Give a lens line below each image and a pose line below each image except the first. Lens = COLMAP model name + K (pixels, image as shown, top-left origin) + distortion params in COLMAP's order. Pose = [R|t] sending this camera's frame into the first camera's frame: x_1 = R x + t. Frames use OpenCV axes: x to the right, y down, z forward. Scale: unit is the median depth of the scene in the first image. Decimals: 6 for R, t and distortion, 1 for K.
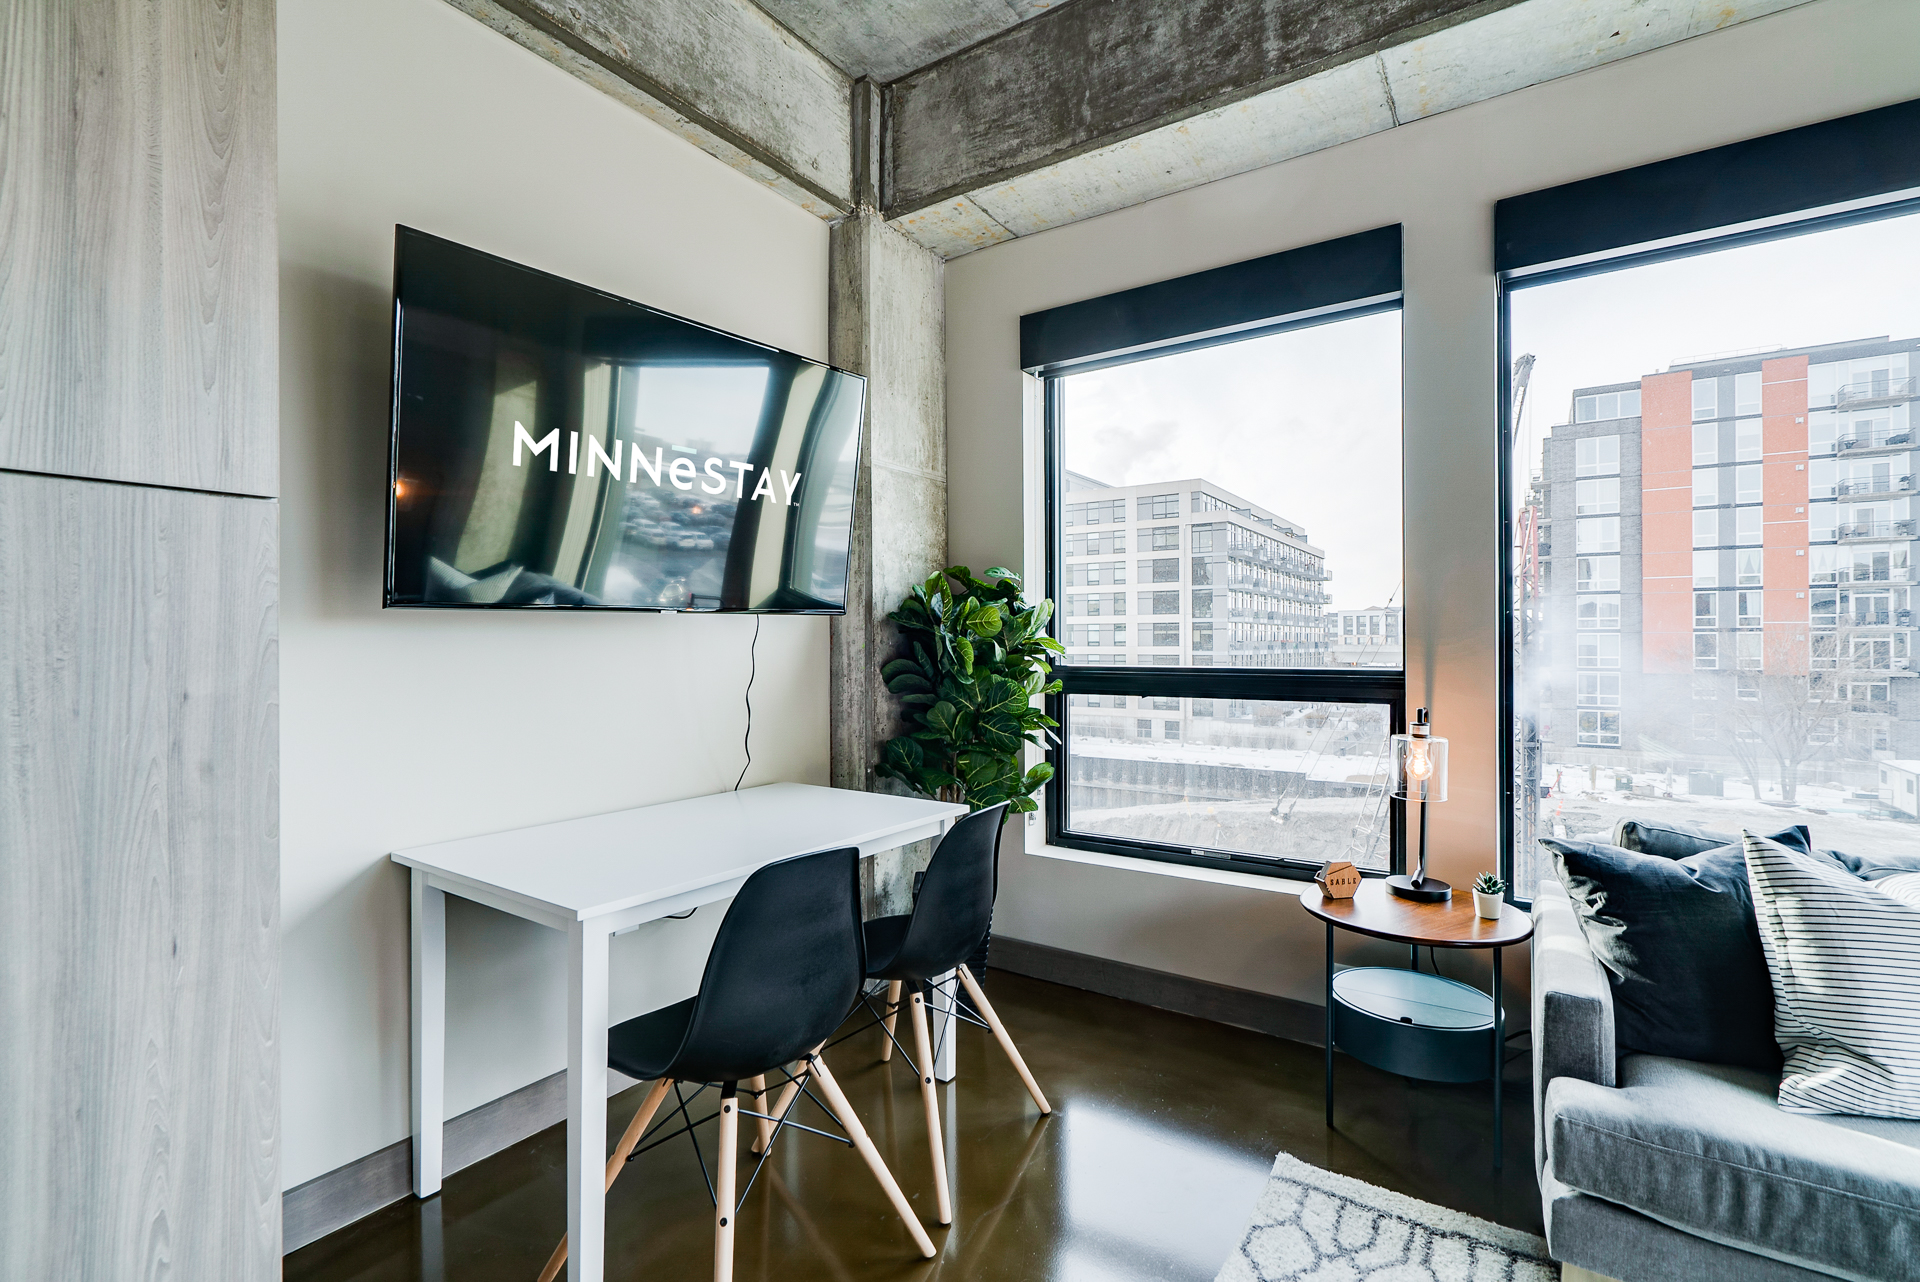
lens RADIAL K [[872.4, 0, 957.3], [0, 872.4, 642.4], [0, 0, 1]] dist [-0.008406, 0.003835]
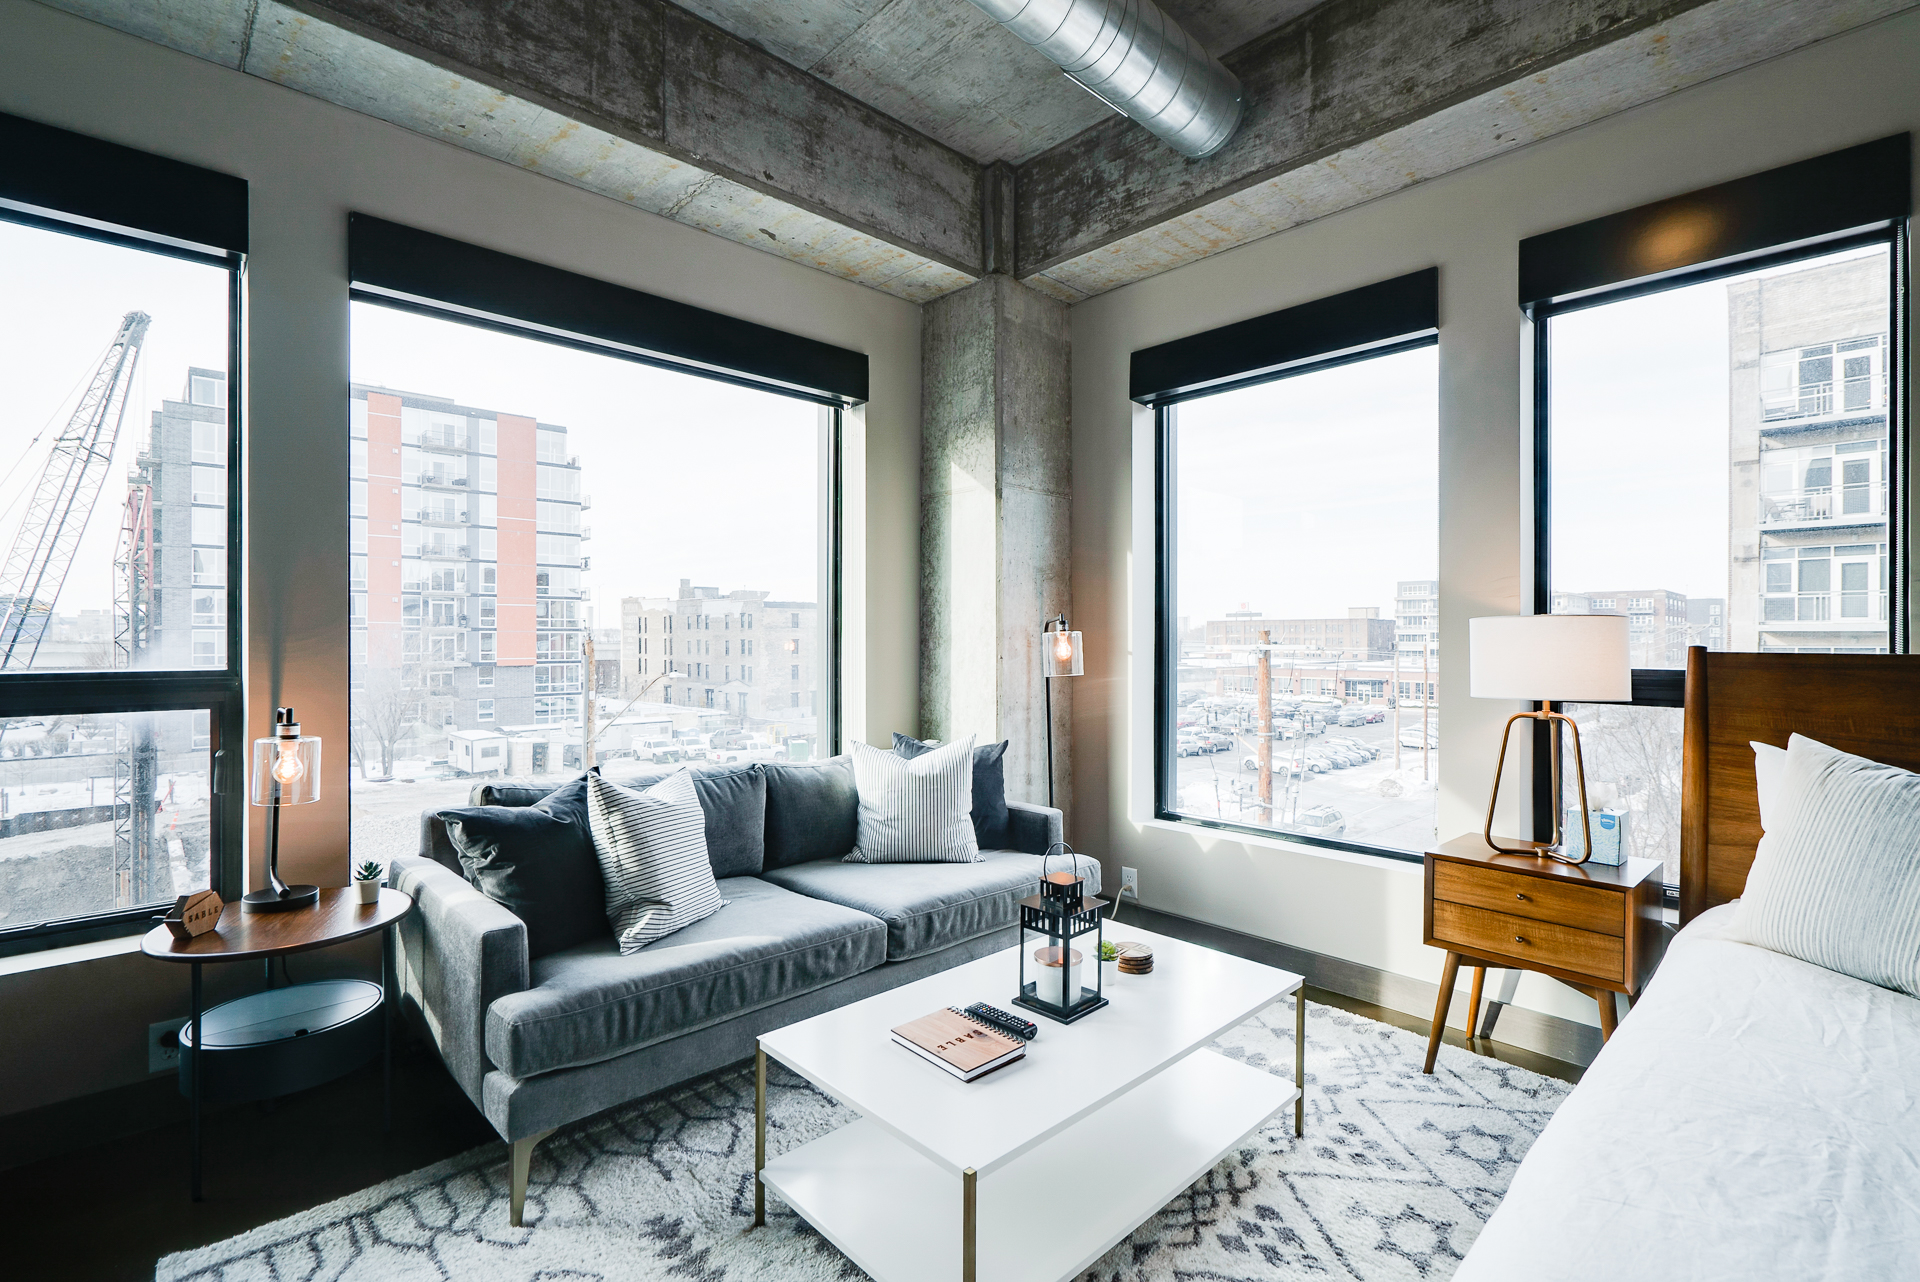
lens RADIAL K [[866.7, 0, 951.4], [0, 866.7, 639.6], [0, 0, 1]] dist [-0.006169, 0.002085]
pose [[0.225517, 0.001730, 0.974238, -0.221072], [-0.001730, 0.999998, -0.001375, 0.000272], [-0.974238, -0.001376, 0.225519, 0.074613]]
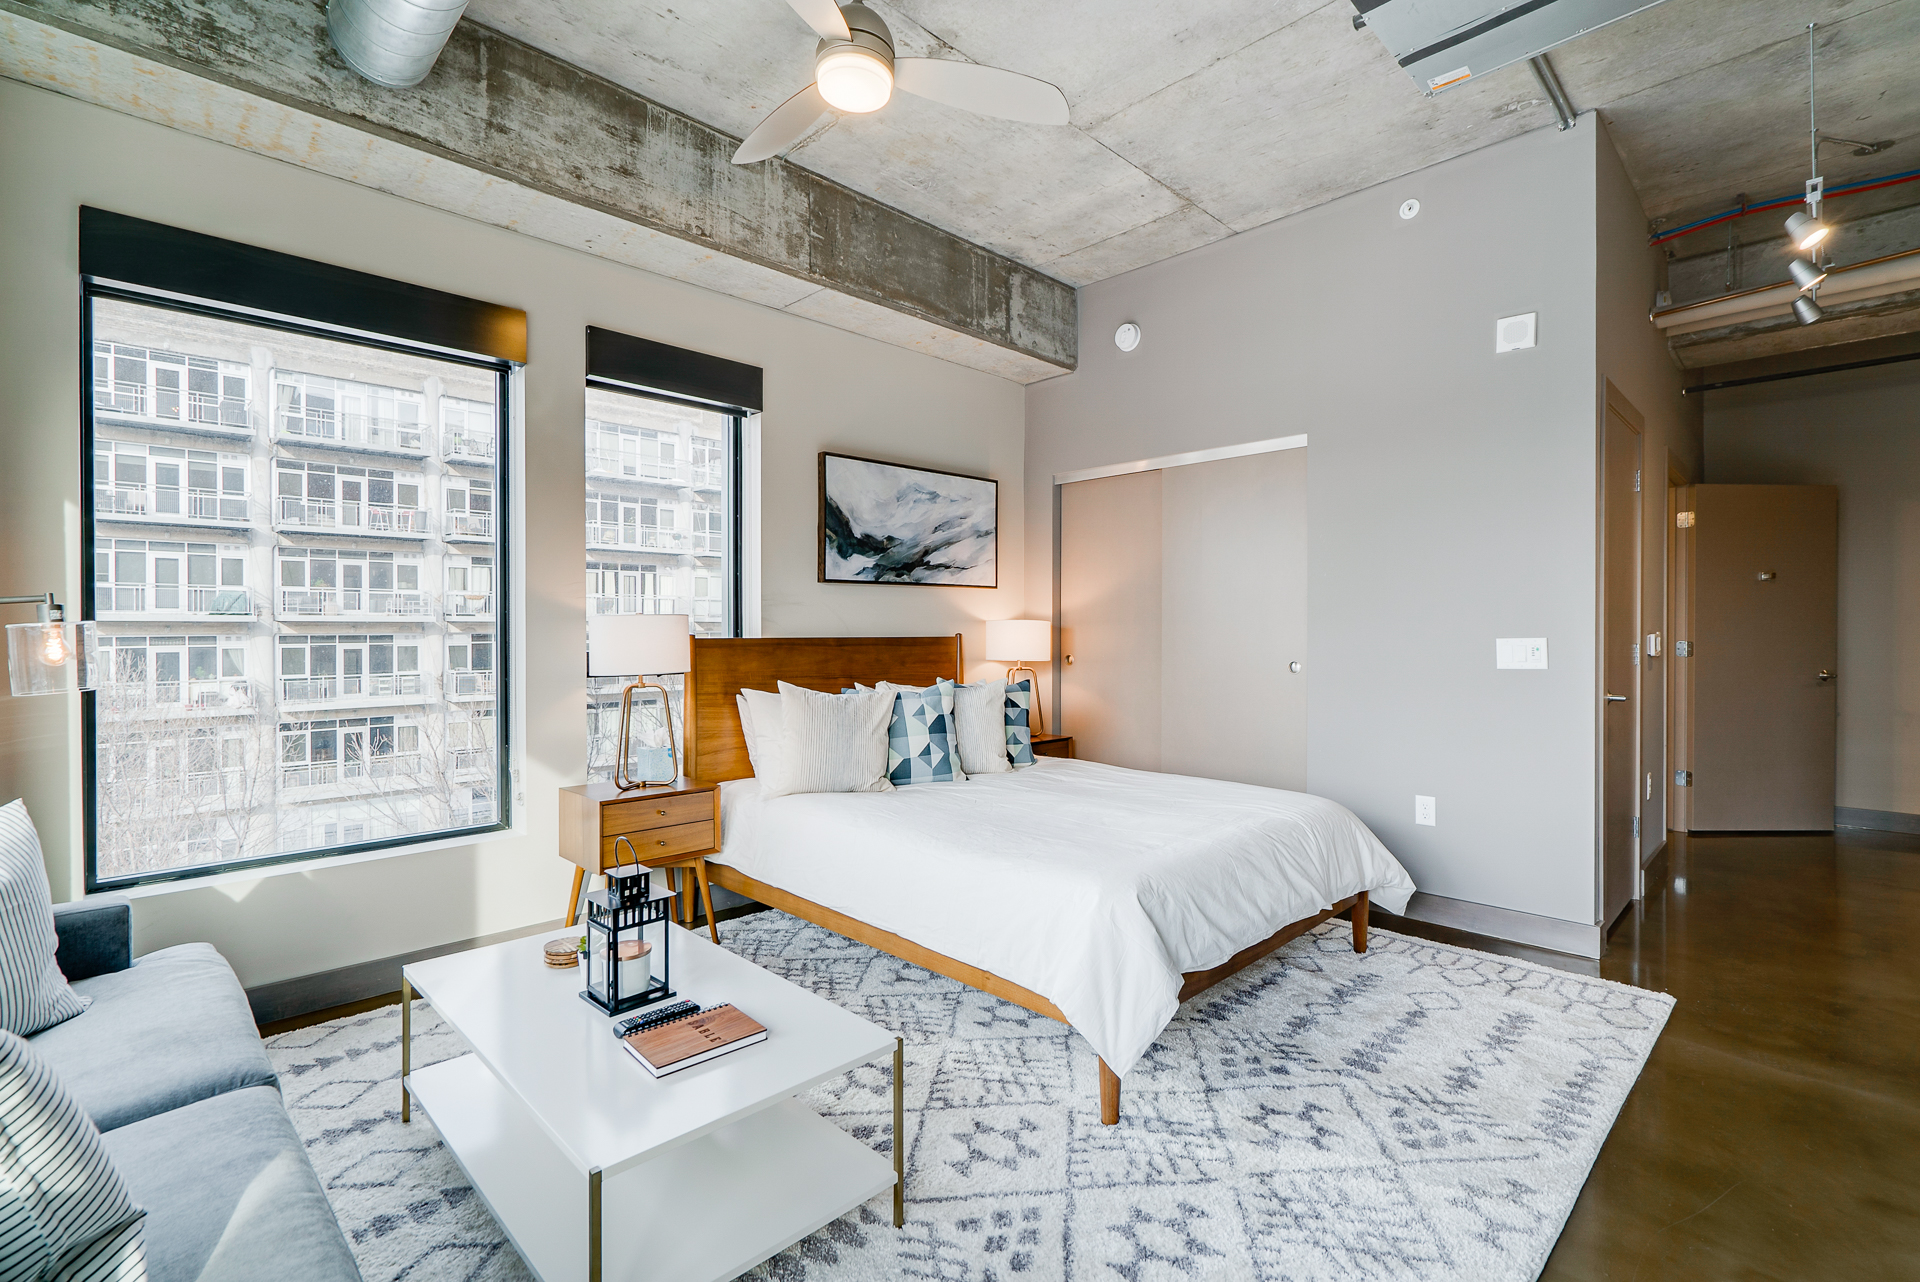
lens RADIAL K [[889.2, 0, 926.2], [0, 889.2, 627.5], [0, 0, 1]] dist [-0.009436, 0.000453]
pose [[-0.977702, 0.003044, 0.209974, 0.165940], [0.002815, 0.999995, -0.001389, -0.004926], [-0.209978, -0.000767, -0.977706, 0.959237]]
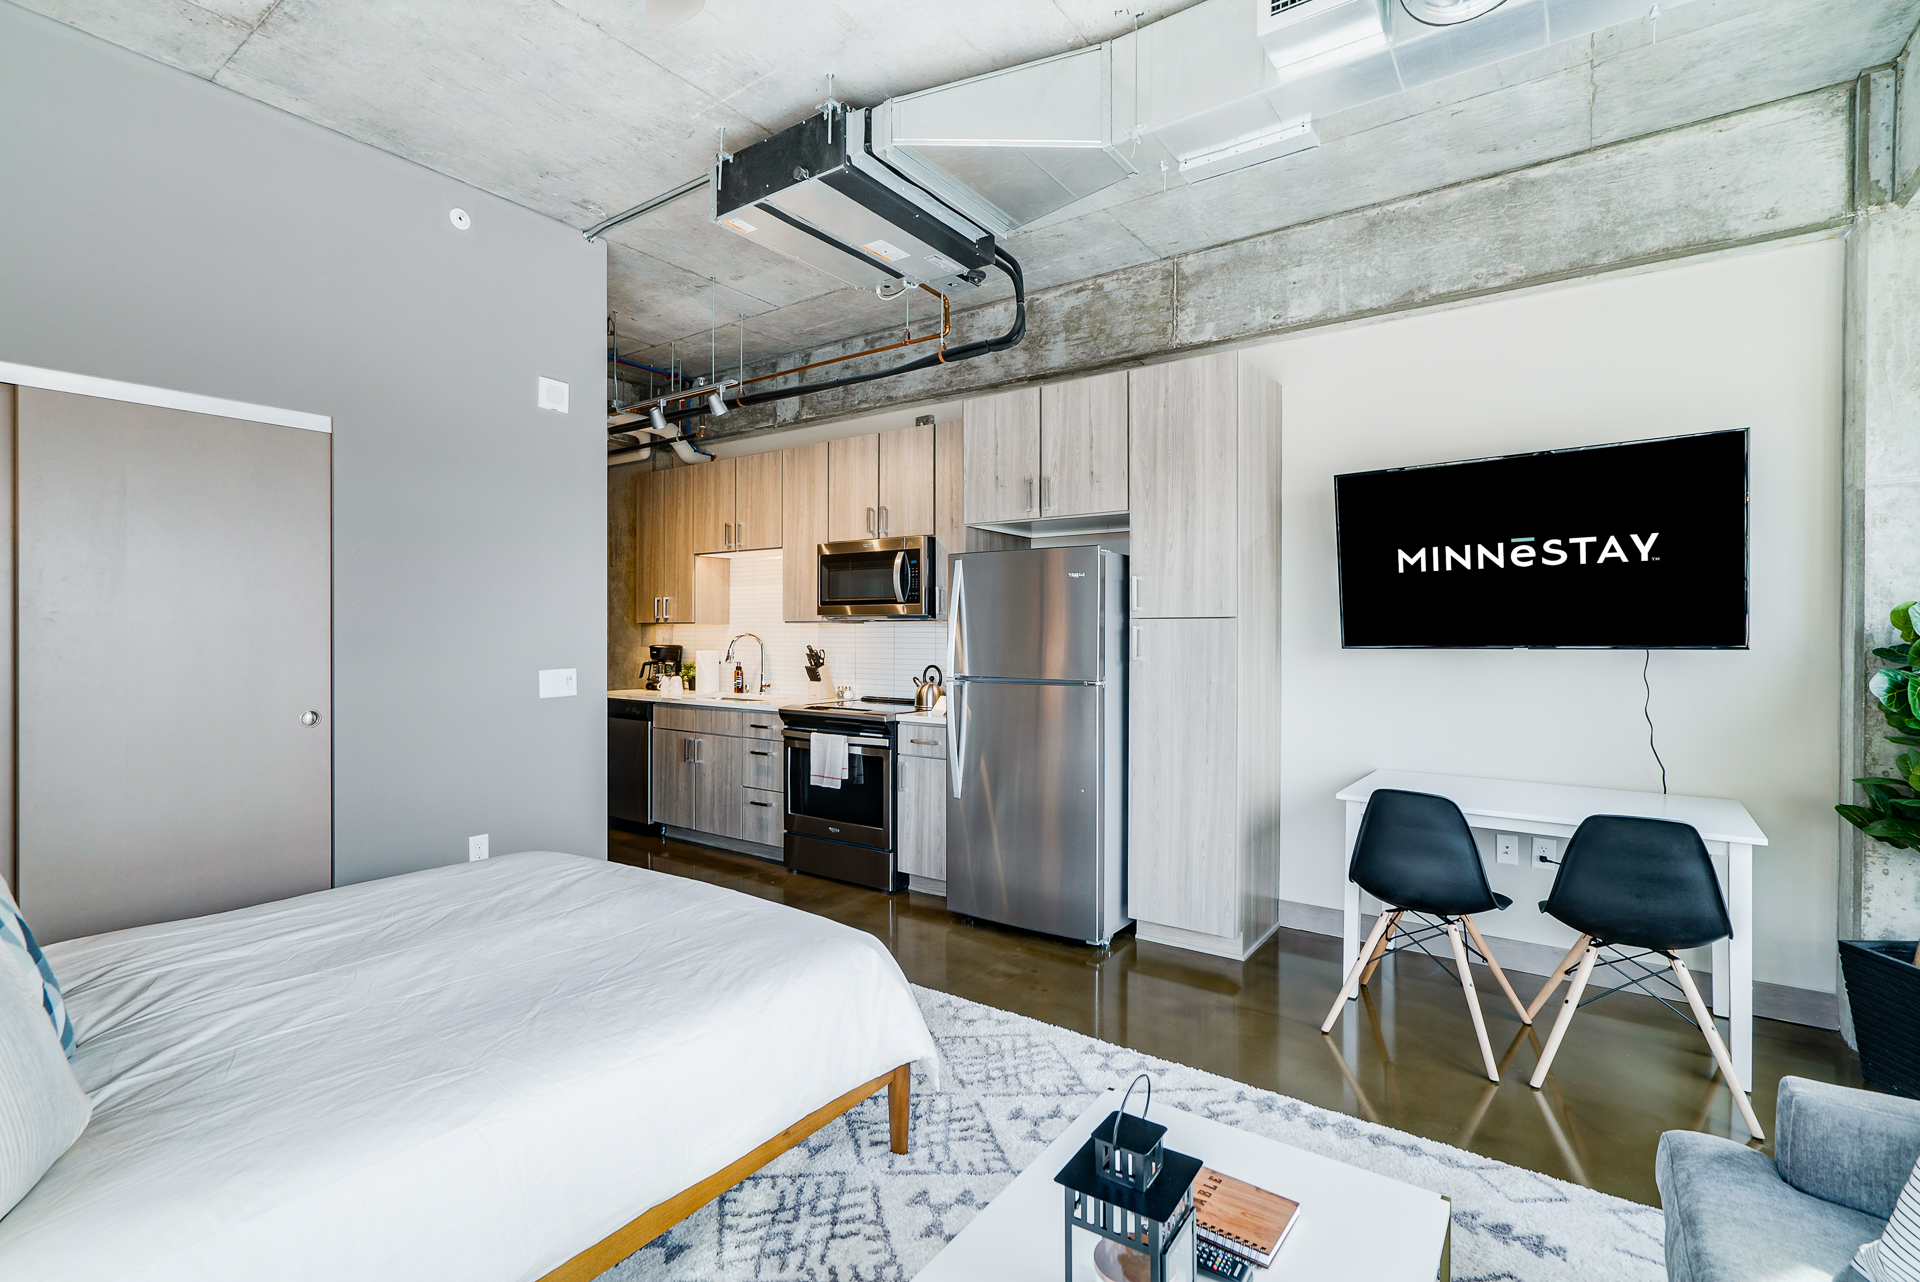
lens RADIAL K [[900.9, 0, 954.9], [0, 900.9, 635.8], [0, 0, 1]] dist [-0.001562, 0.000872]
pose [[-0.019739, 0.007032, -0.999780, 1.139059], [-0.004740, 0.999963, 0.007126, -0.059671], [0.999794, 0.004880, -0.019705, 0.060546]]
